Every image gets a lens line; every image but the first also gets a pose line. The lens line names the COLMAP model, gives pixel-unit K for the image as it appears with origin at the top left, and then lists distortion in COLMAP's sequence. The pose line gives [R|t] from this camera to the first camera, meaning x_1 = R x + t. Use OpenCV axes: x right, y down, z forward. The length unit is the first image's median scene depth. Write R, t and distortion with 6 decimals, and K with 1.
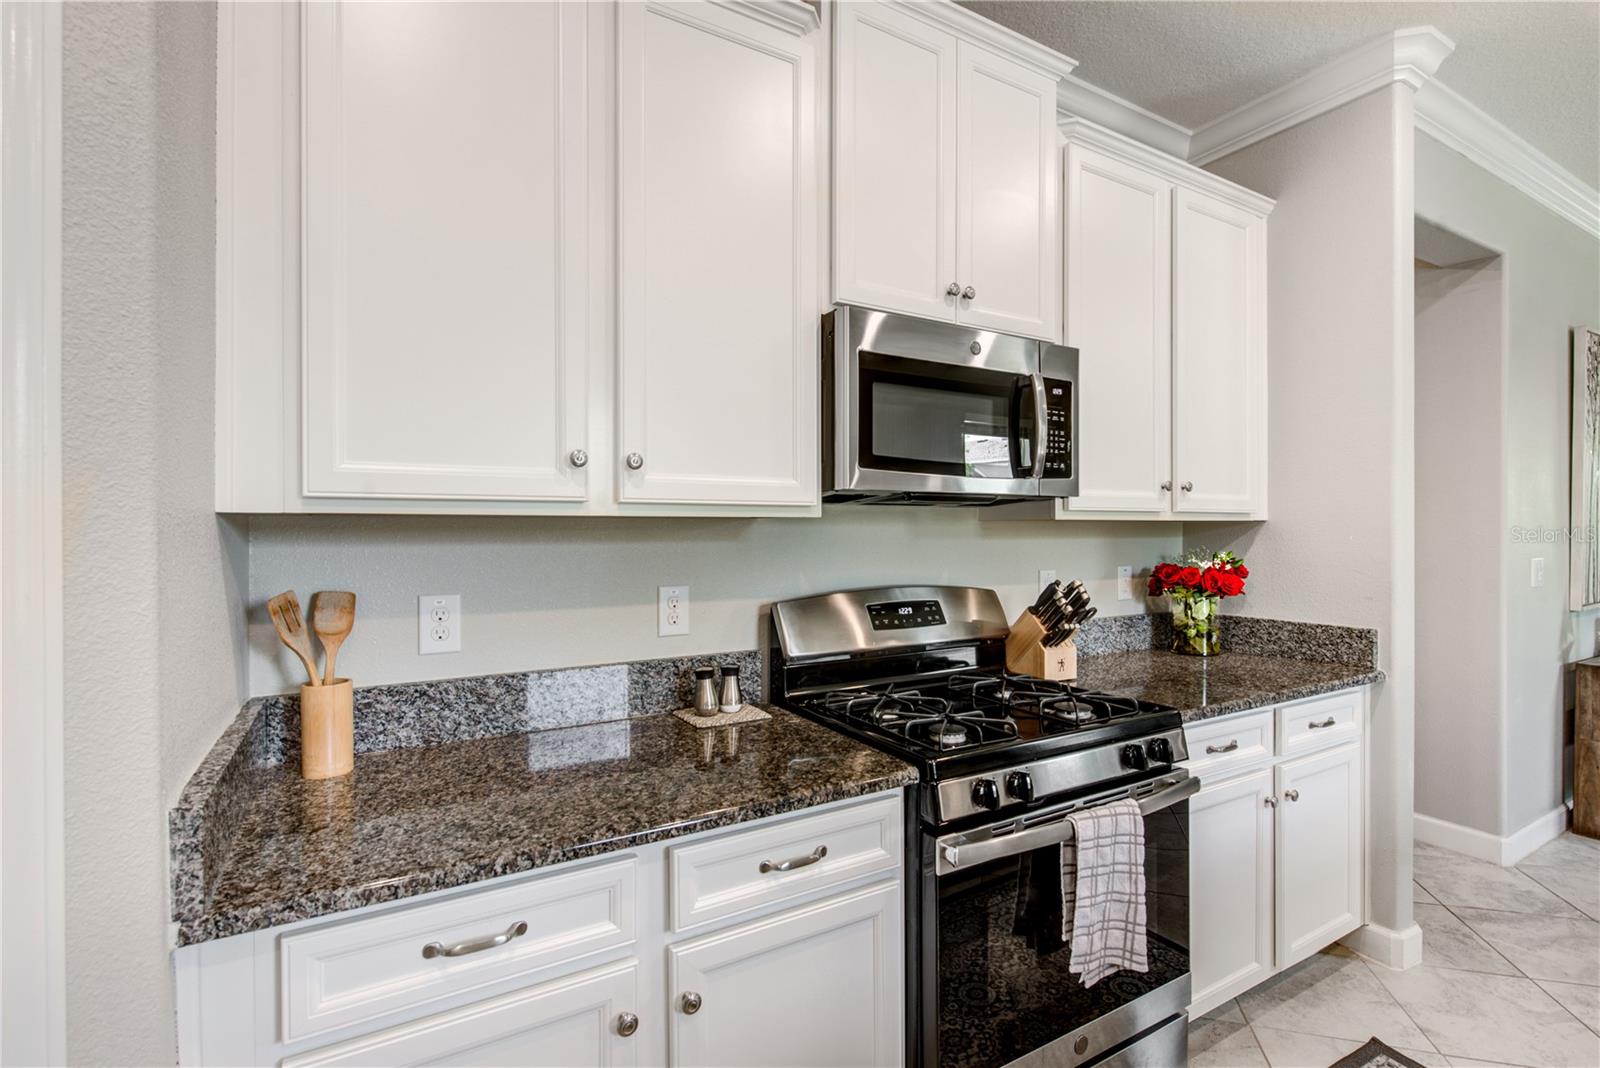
lens RADIAL K [[736.5, 0, 808.8], [0, 736.5, 533.3], [0, 0, 1]] dist [-0.000380, -0.000105]
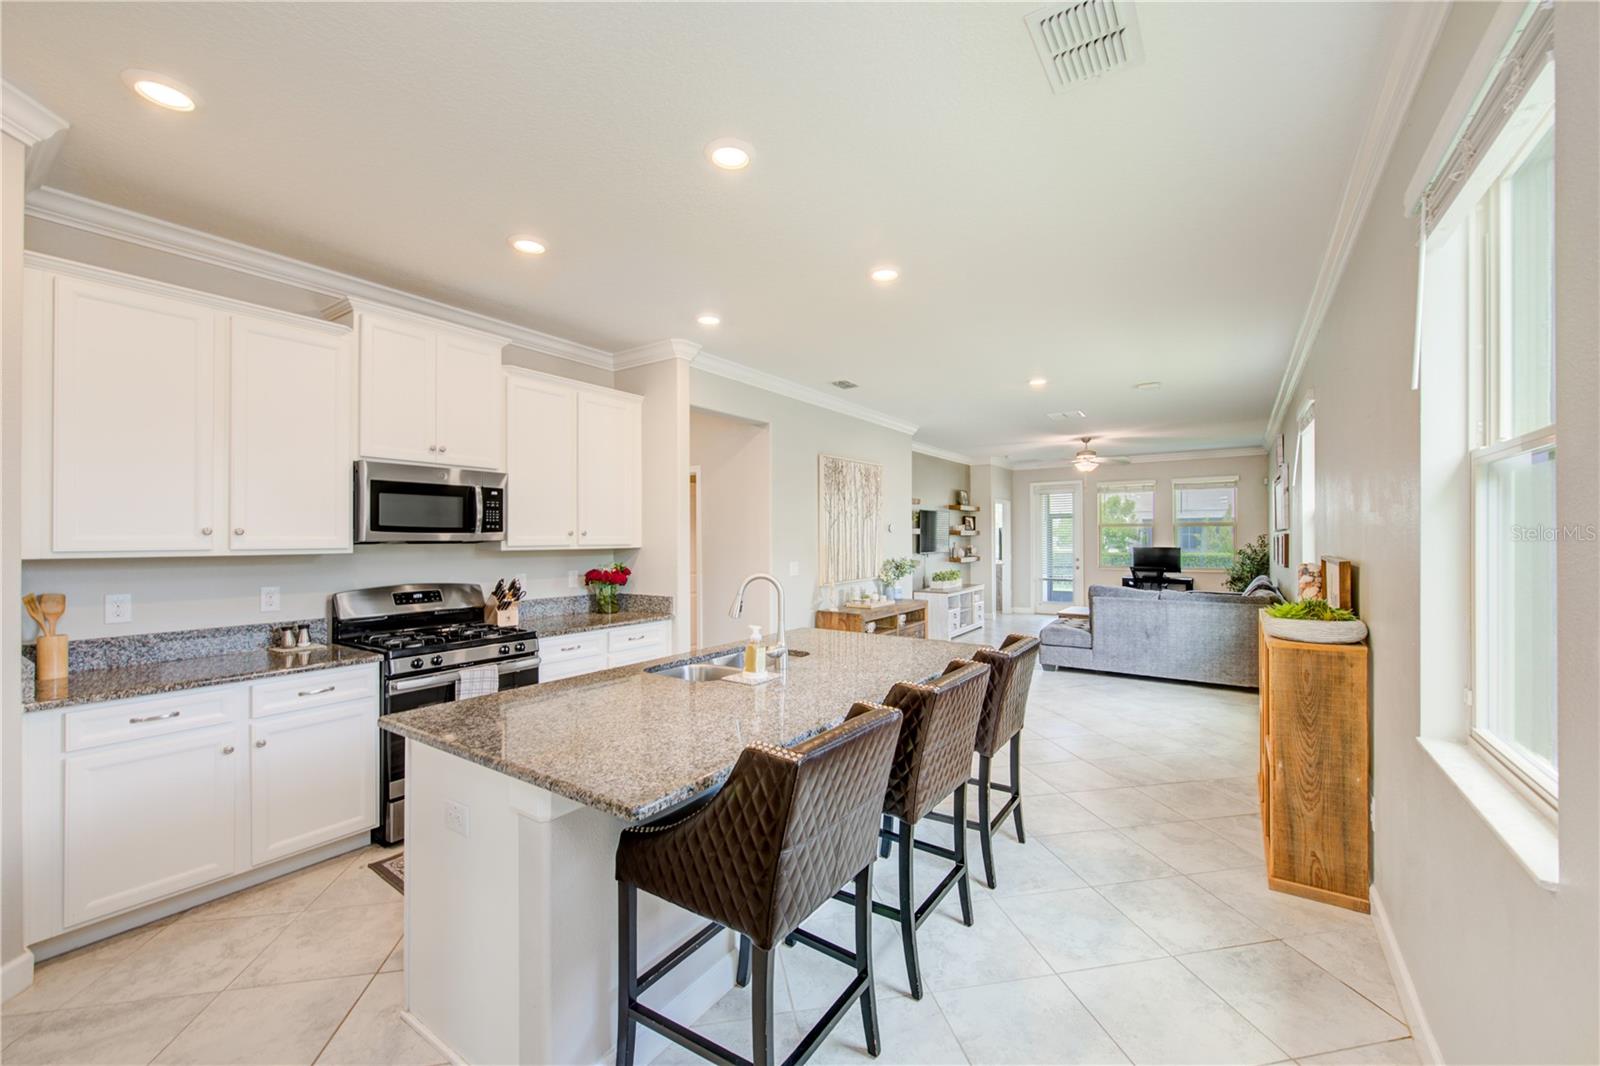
lens RADIAL K [[631.9, 0, 812.1], [0, 631.9, 534.6], [0, 0, 1]] dist [-0.002690, -0.000585]
pose [[0.900005, 0.001230, 0.435877, 0.399224], [0.003888, 0.999934, -0.010850, -0.047166], [-0.435861, 0.011460, 0.899941, -1.200339]]
